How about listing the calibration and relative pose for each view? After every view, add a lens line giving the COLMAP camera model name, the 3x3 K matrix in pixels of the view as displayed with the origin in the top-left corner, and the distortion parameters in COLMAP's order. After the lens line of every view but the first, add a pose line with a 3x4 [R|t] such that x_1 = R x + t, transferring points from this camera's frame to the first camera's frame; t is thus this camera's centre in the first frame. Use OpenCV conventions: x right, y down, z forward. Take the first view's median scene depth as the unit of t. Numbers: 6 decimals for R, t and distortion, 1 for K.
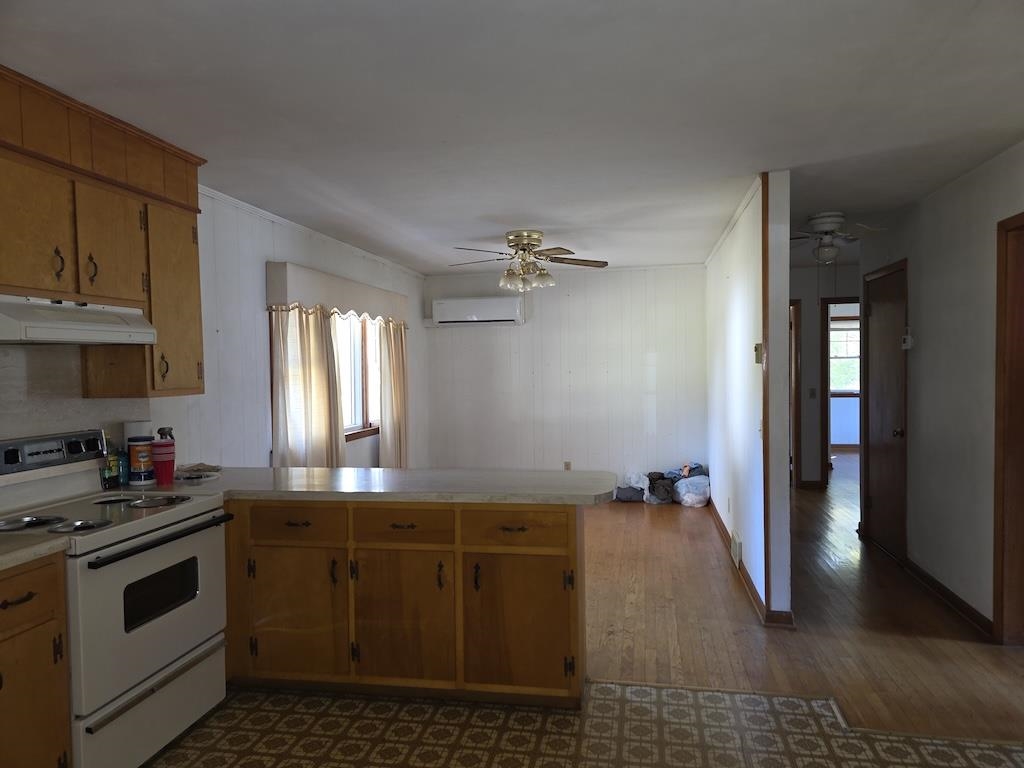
lens RADIAL K [[684.7, 0, 515.1], [0, 684.7, 390.5], [0, 0, 1]] dist [0.068667, -0.061654]
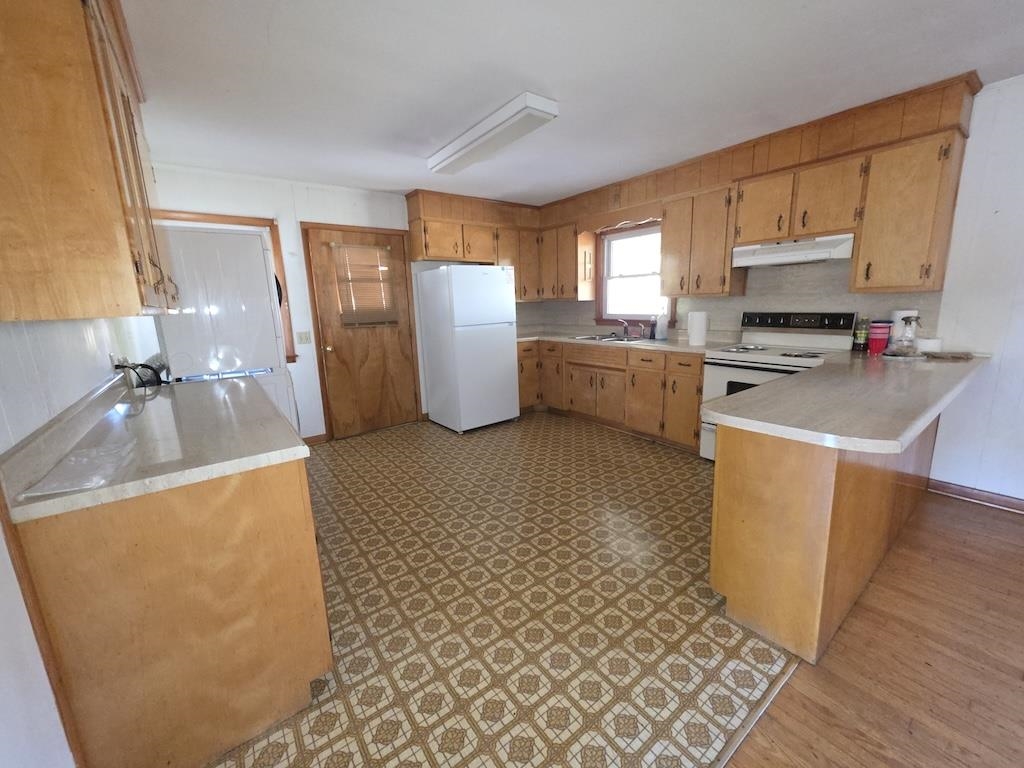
lens RADIAL K [[410.7, 0, 515.0], [0, 410.7, 380.1], [0, 0, 1]] dist [0.000434, -0.000009]
pose [[-0.674558, 0.177767, -0.716498, 0.434964], [0.017828, 0.974213, 0.224923, -0.013109], [0.738006, 0.138950, -0.660333, 0.719286]]
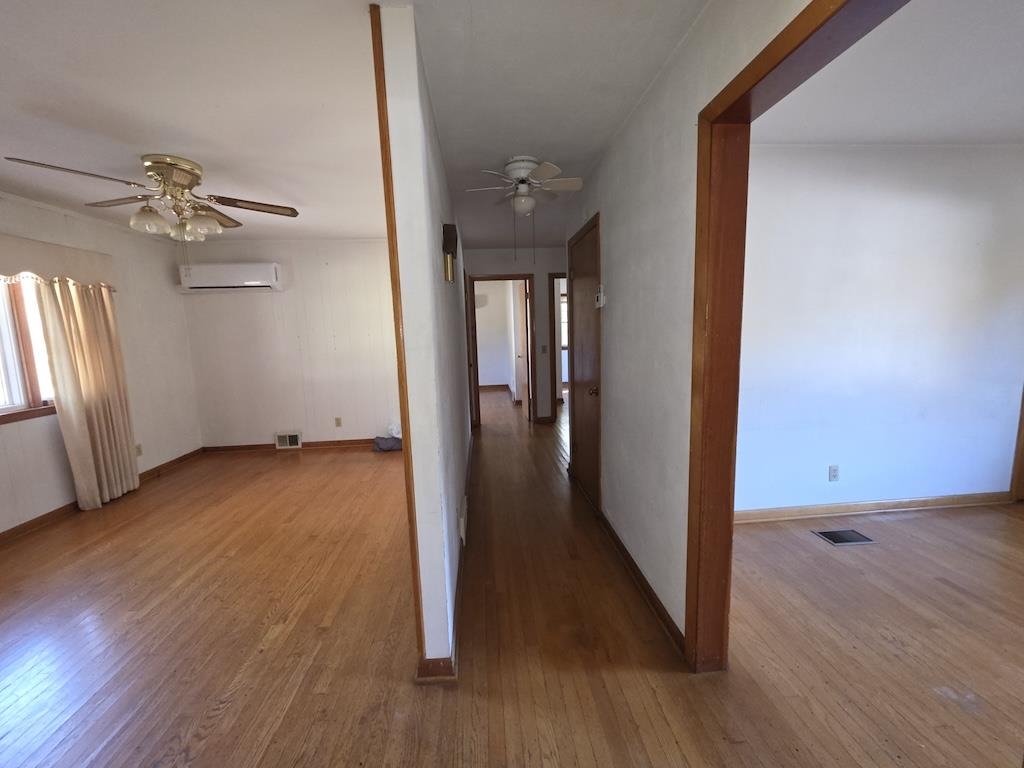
lens RADIAL K [[410.7, 0, 515.0], [0, 410.7, 380.1], [0, 0, 1]] dist [0.000434, -0.000009]
pose [[0.963282, -0.046689, 0.264403, 0.287053], [0.024451, 0.995927, 0.086781, -0.010901], [-0.267378, -0.077130, 0.960500, 0.462725]]
